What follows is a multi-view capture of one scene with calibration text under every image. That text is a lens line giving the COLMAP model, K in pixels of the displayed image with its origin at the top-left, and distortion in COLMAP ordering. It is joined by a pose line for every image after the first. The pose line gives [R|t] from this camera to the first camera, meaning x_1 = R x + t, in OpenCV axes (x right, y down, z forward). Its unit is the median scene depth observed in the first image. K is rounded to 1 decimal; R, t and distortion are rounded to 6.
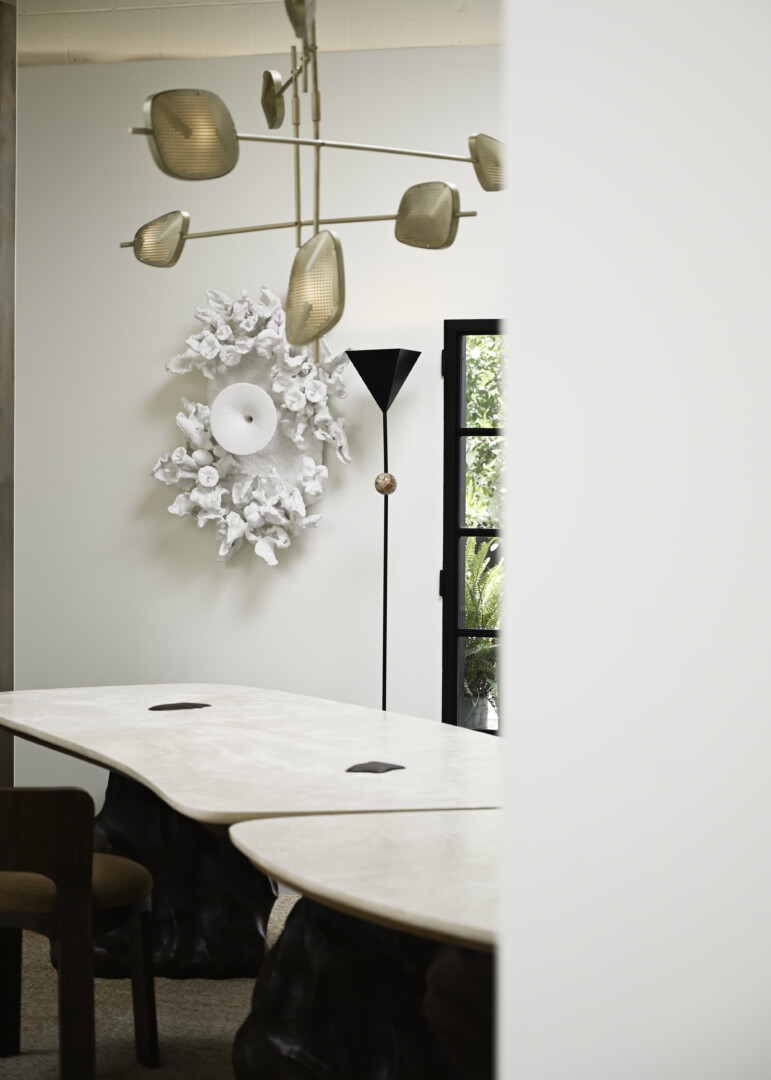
lens RADIAL K [[2516.3, 0, 385.5], [0, 2516.3, 540.0], [0, 0, 1]] dist [0.019003, -0.036867]
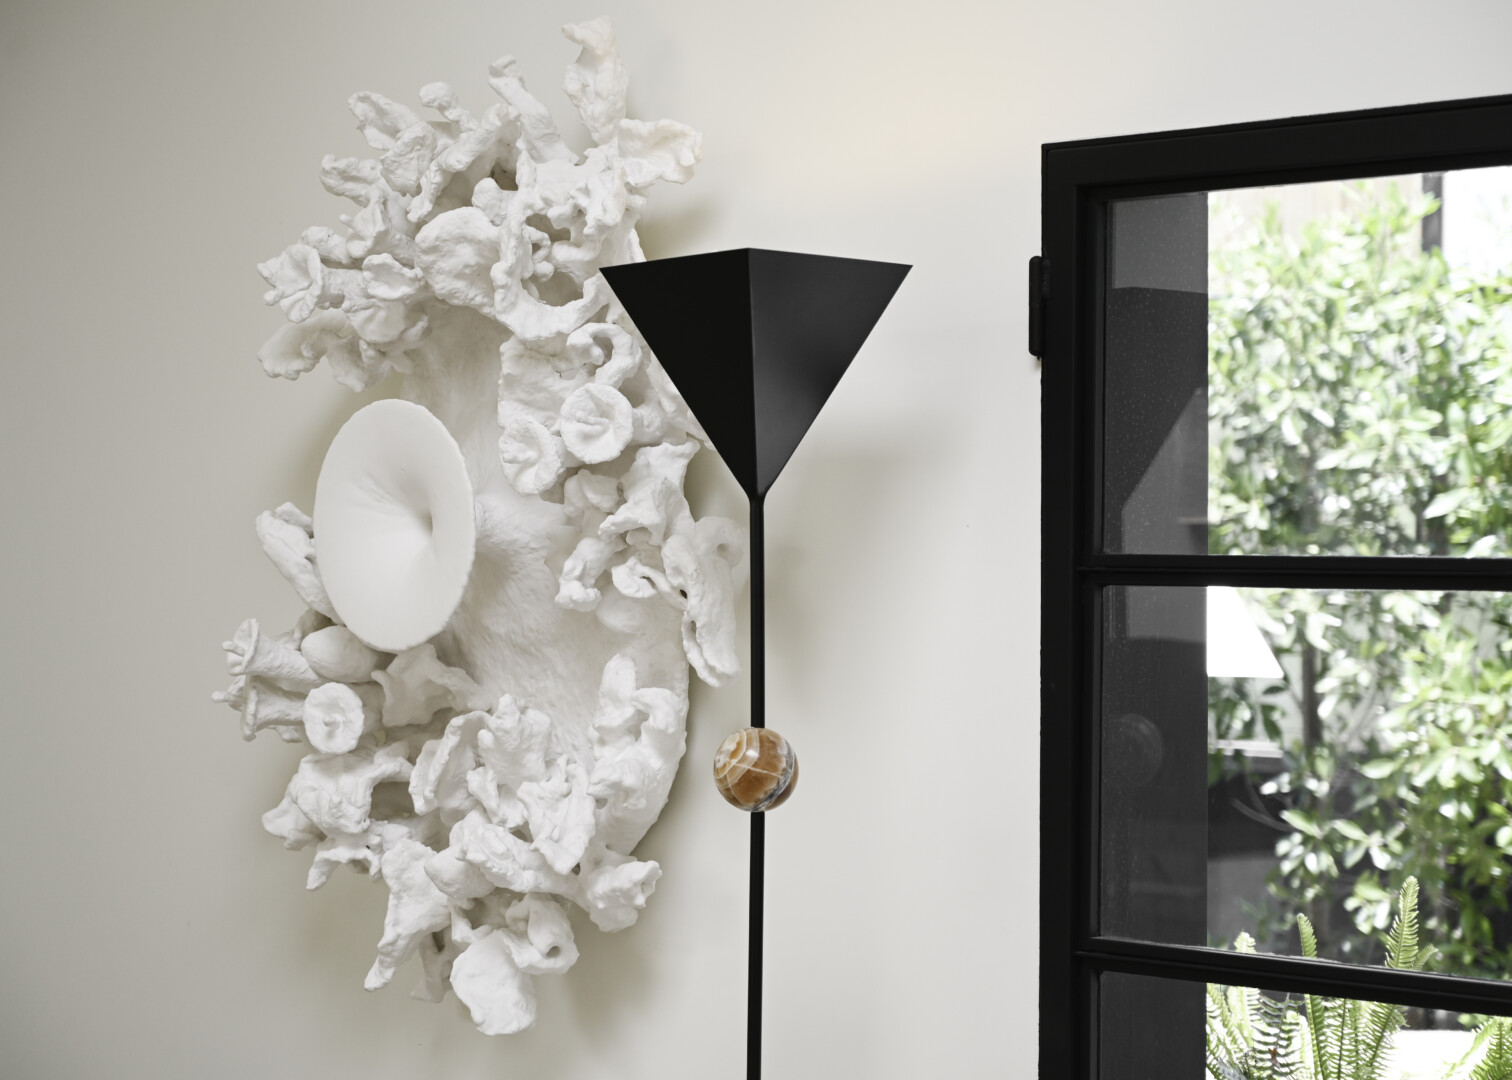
lens RADIAL K [[3522.8, 0, 756.0], [0, 3522.8, 540.0], [0, 0, 1]] dist [0.019003, -0.036867]
pose [[0.899936, -0.003259, -0.436009, 0.155756], [-0.015109, 0.999138, -0.038653, -0.031032], [0.435760, 0.041373, 0.899112, 0.649377]]
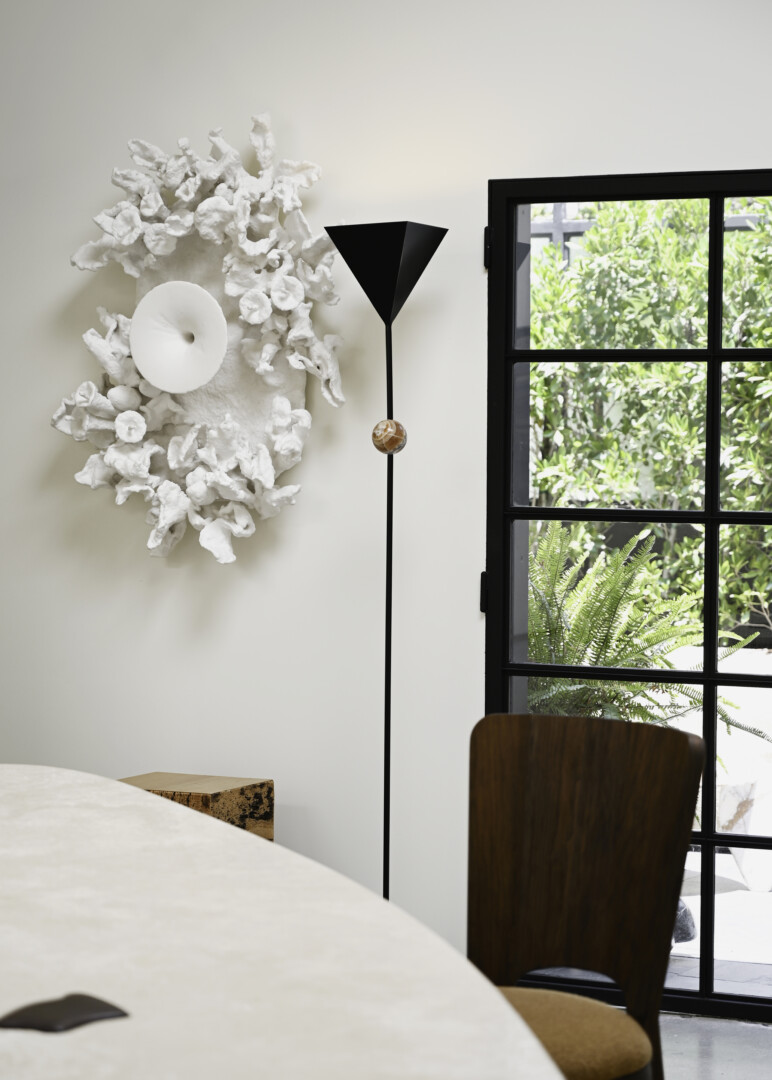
lens RADIAL K [[2686.2, 0, 385.4], [0, 2686.2, 588.4], [0, 0, 1]] dist [0.034848, -0.040098]
pose [[0.995176, 0.004509, -0.098003, 0.063934], [-0.002133, 0.999701, 0.024340, -0.000439], [0.098083, -0.024013, 0.994888, 0.313307]]
